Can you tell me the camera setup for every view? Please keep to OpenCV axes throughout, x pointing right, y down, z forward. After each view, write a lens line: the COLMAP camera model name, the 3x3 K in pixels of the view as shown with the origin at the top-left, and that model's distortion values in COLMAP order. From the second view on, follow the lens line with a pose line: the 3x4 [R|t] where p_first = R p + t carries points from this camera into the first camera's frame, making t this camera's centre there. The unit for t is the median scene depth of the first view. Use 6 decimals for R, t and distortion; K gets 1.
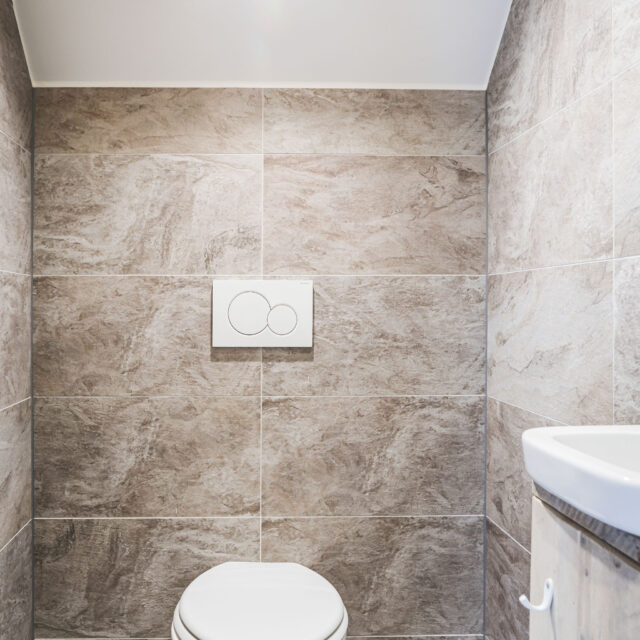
lens RADIAL K [[744.8, 0, 320.0], [0, 744.8, 320.0], [0, 0, 1]] dist [-0.027269, 0.000415]
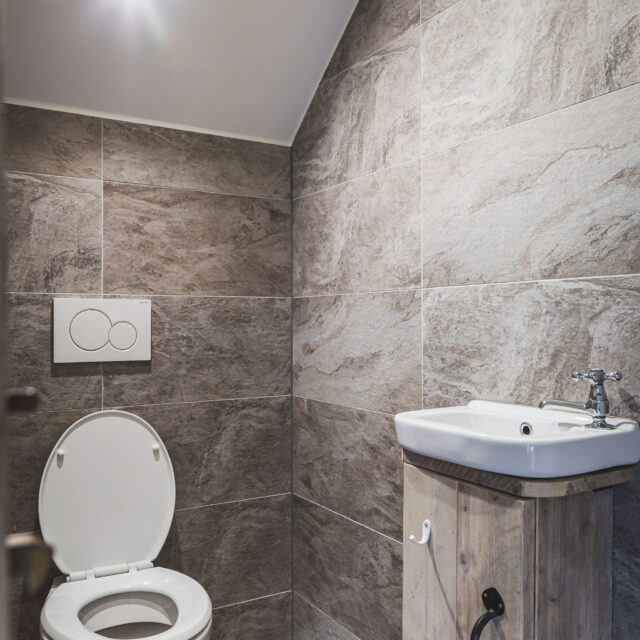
lens RADIAL K [[680.4, 0, 320.7], [0, 680.4, 339.5], [0, 0, 1]] dist [-0.000950, 0.015531]
pose [[0.865627, -0.014912, 0.500467, -0.298622], [0.011238, 0.999883, 0.010355, -0.002059], [-0.500563, -0.003339, 0.865694, -0.000718]]
